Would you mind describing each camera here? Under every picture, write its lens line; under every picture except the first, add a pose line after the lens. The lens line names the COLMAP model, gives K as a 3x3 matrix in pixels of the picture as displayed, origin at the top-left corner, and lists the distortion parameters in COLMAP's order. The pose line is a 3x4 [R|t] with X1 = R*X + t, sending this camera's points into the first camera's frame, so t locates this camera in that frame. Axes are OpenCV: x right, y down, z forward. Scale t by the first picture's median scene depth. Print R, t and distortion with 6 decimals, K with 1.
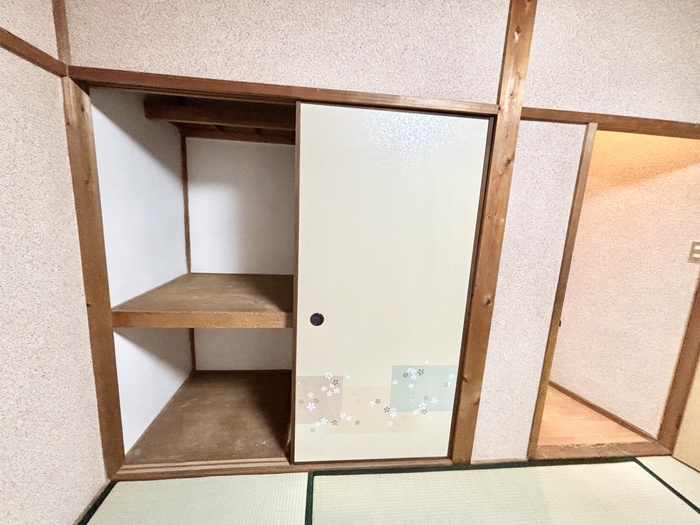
lens RADIAL K [[280.3, 0, 350.0], [0, 280.3, 262.5], [0, 0, 1]] dist [-0.003555, 0.000345]
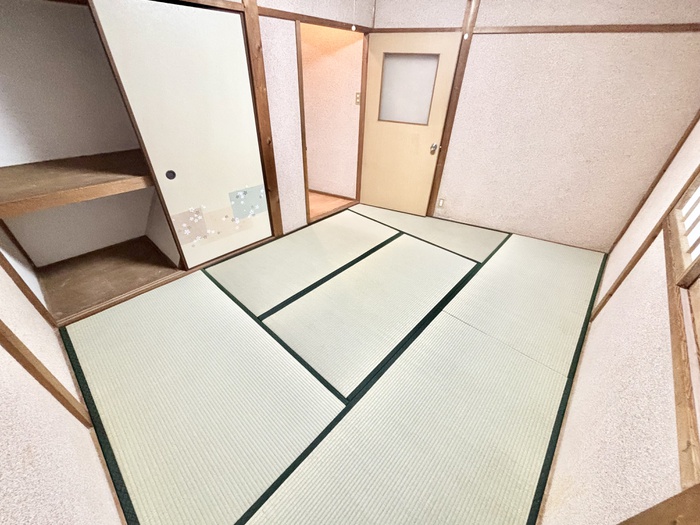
lens RADIAL K [[280.3, 0, 350.0], [0, 280.3, 262.5], [0, 0, 1]] dist [-0.003555, 0.000345]
pose [[0.740931, -0.402236, 0.537799, -0.371289], [0.113628, 0.864333, 0.489915, -0.012811], [-0.661899, -0.301884, 0.686116, -0.746523]]
